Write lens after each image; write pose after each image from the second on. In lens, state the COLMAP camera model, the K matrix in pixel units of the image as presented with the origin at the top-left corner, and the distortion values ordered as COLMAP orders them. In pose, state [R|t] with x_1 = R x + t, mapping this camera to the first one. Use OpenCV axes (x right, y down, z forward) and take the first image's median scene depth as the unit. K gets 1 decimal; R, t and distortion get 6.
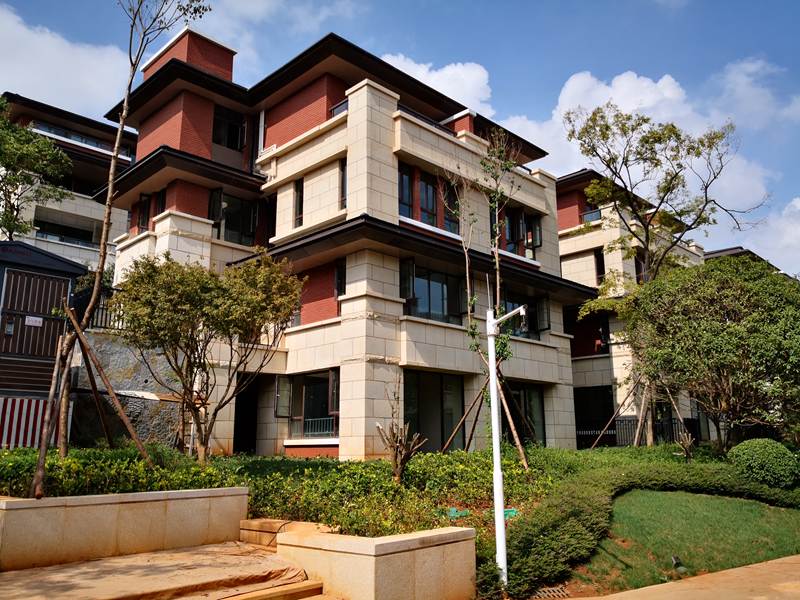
lens RADIAL K [[640.9, 0, 390.5], [0, 640.9, 296.5], [0, 0, 1]] dist [0.022727, -0.064318]
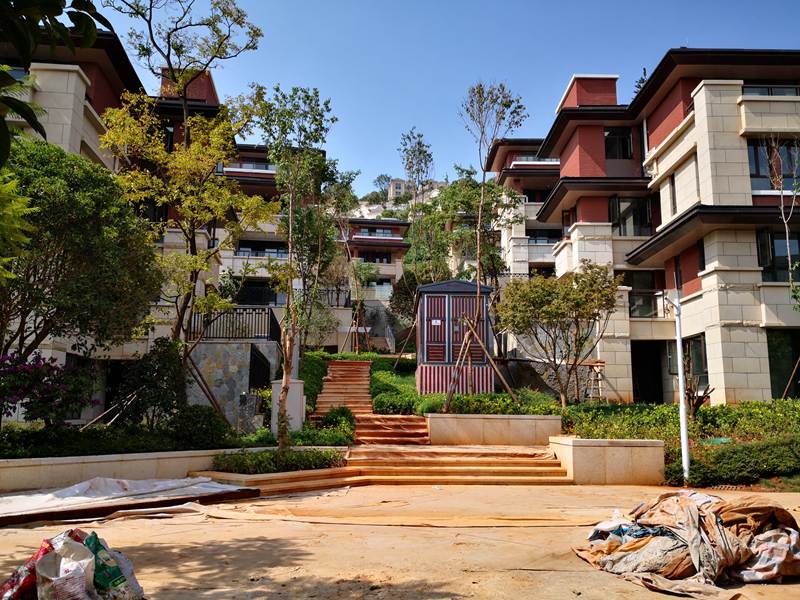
lens RADIAL K [[640.9, 0, 400.0], [0, 640.9, 300.0], [0, 0, 1]] dist [0.029291, -0.073120]
pose [[0.689438, -0.105407, -0.716634, 0.360176], [0.150639, 0.988589, -0.000486, -0.031518], [0.708508, -0.107618, 0.697449, -0.217227]]
